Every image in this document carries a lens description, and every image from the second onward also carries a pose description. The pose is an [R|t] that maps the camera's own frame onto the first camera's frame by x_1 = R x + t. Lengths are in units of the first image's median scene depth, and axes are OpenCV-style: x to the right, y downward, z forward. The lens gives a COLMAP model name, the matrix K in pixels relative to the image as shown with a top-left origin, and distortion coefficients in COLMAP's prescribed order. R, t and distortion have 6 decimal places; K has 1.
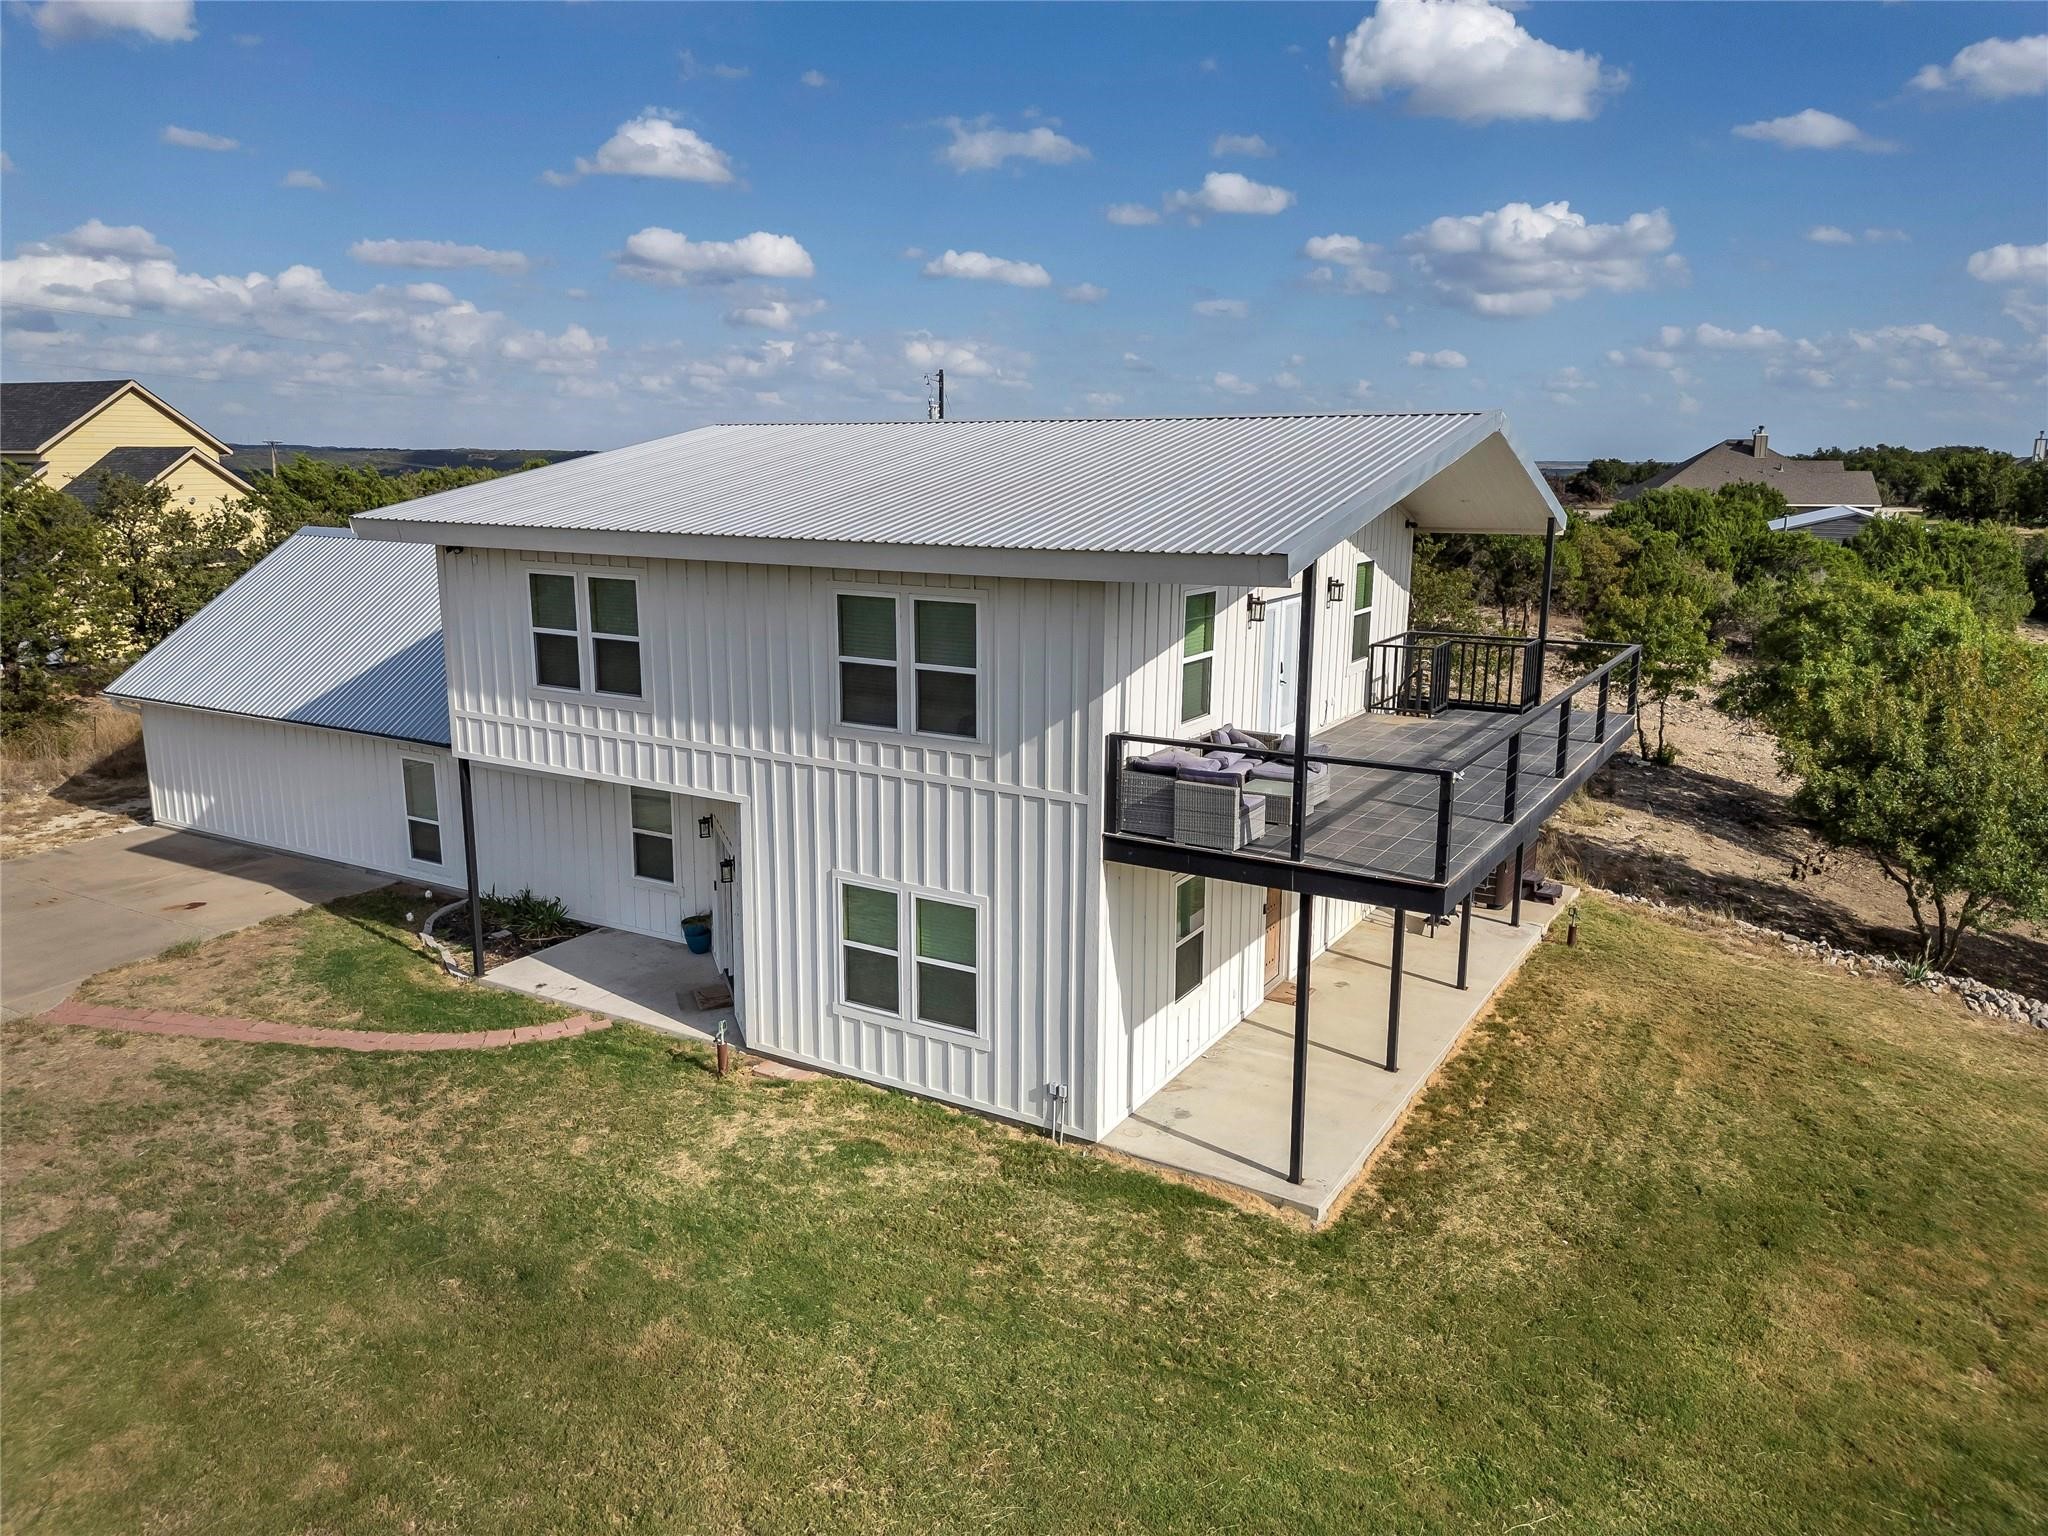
lens RADIAL K [[1443.1, 0, 1024.0], [0, 1443.1, 768.0], [0, 0, 1]] dist [0.061432, -0.068586]
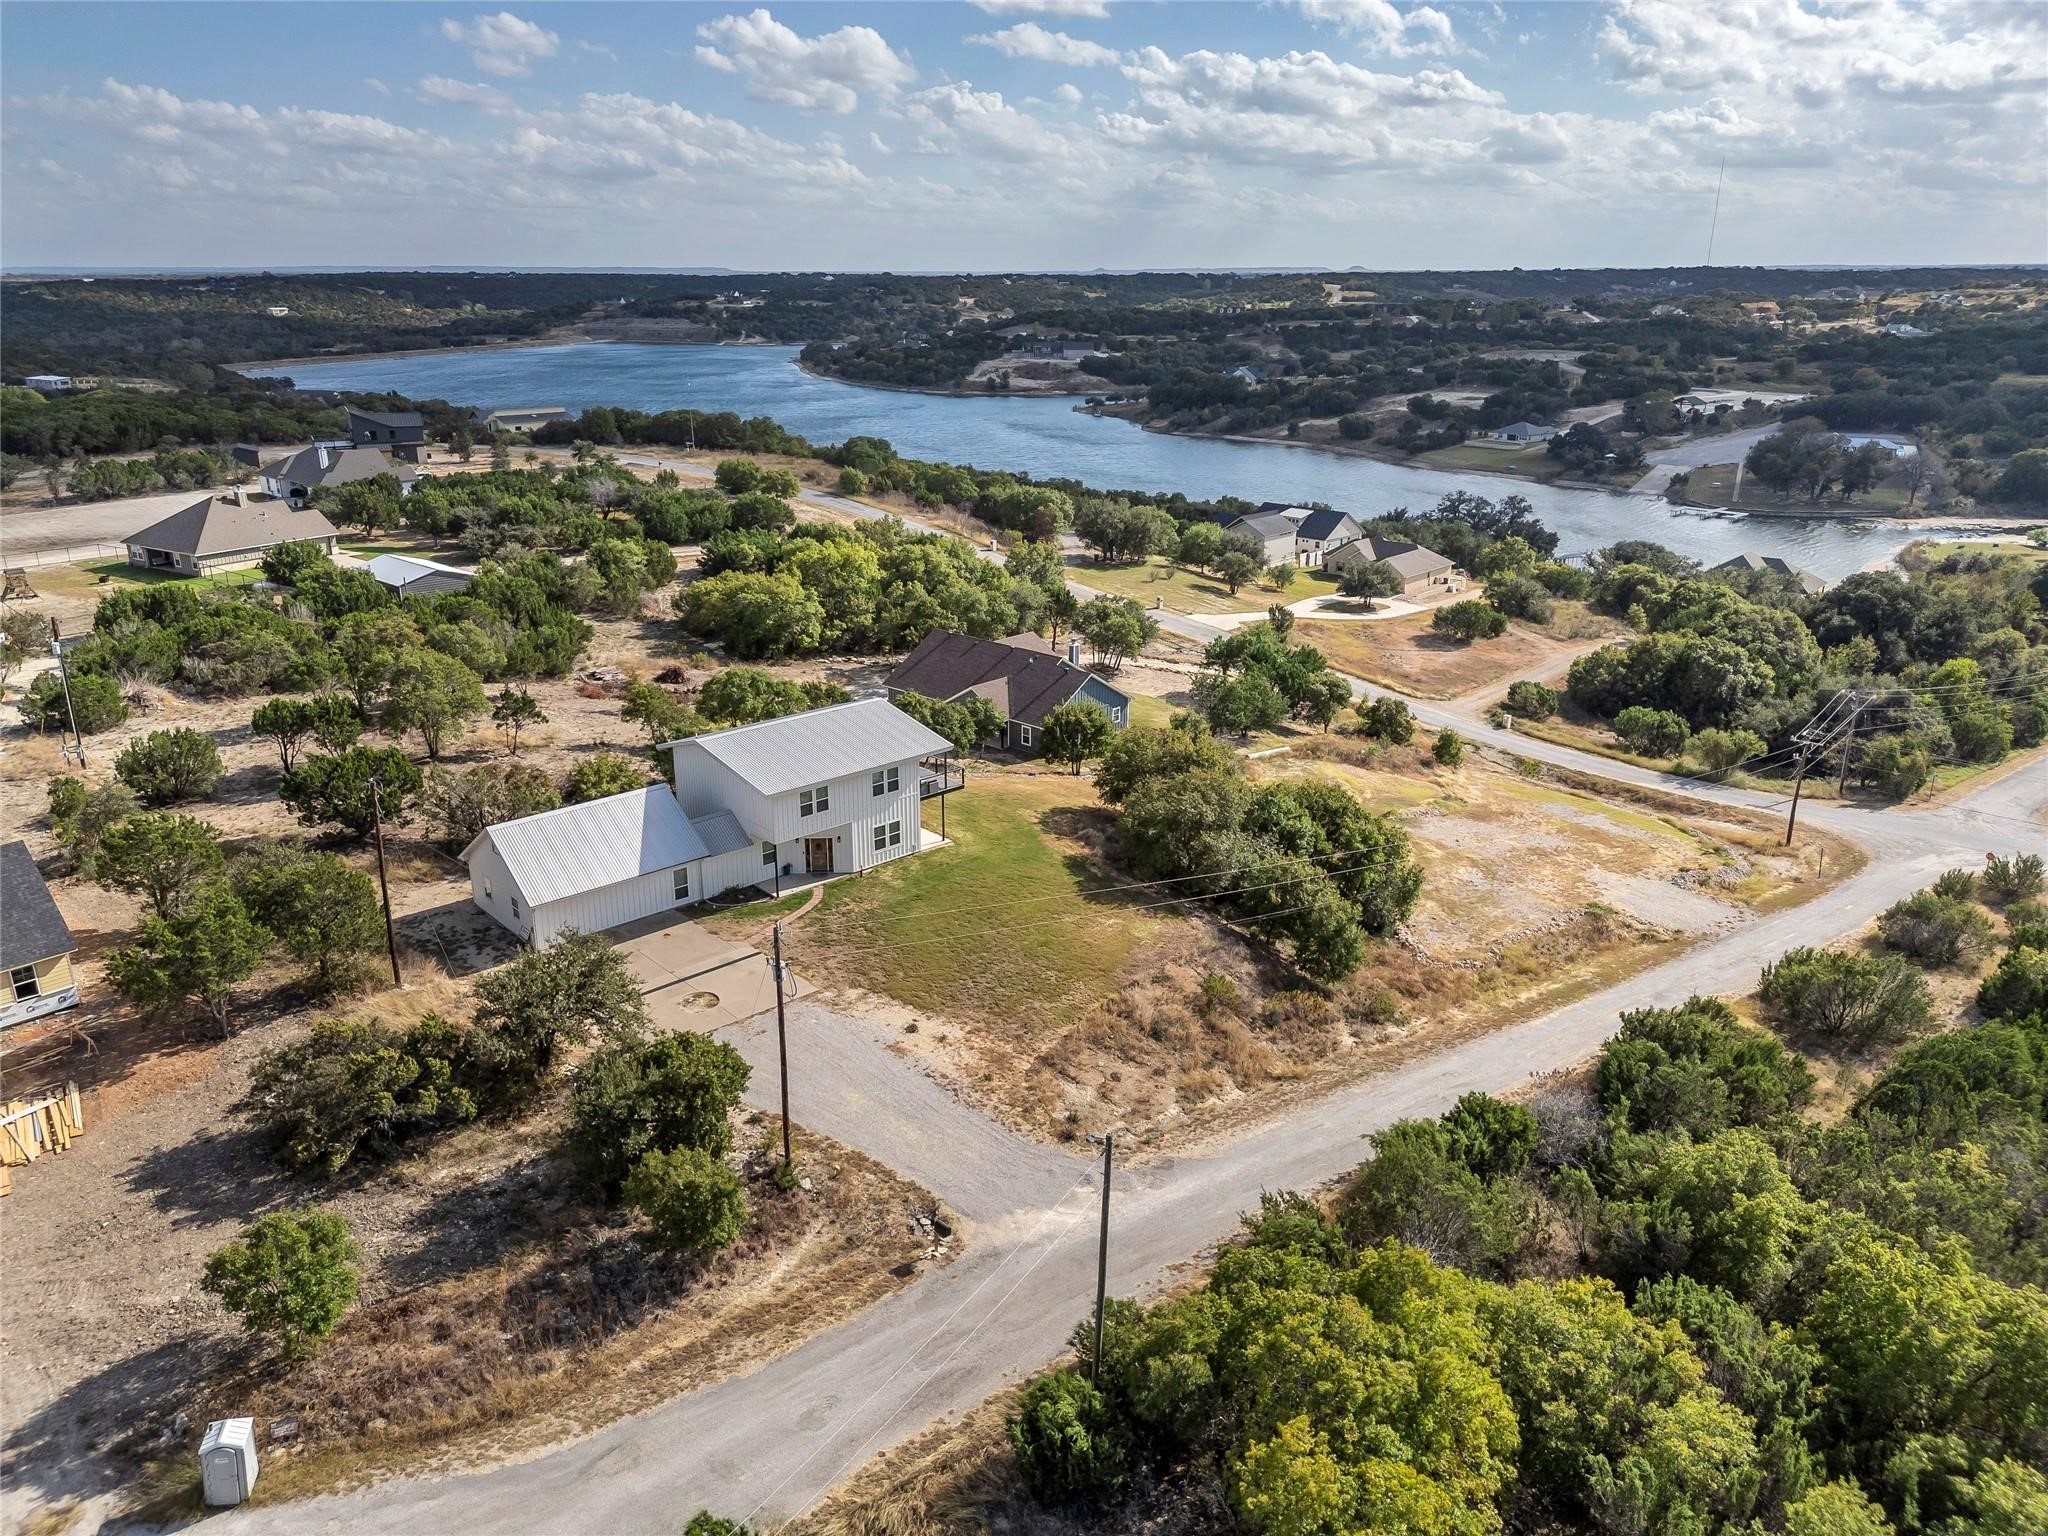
lens RADIAL K [[1431.5, 0, 1011.1], [0, 1431.5, 766.7], [0, 0, 1]] dist [0.065486, -0.060718]
pose [[0.297304, -0.313677, 0.901786, -4.408040], [0.198320, 0.944181, 0.263041, -1.336899], [-0.933959, 0.100639, 0.342917, -1.166052]]
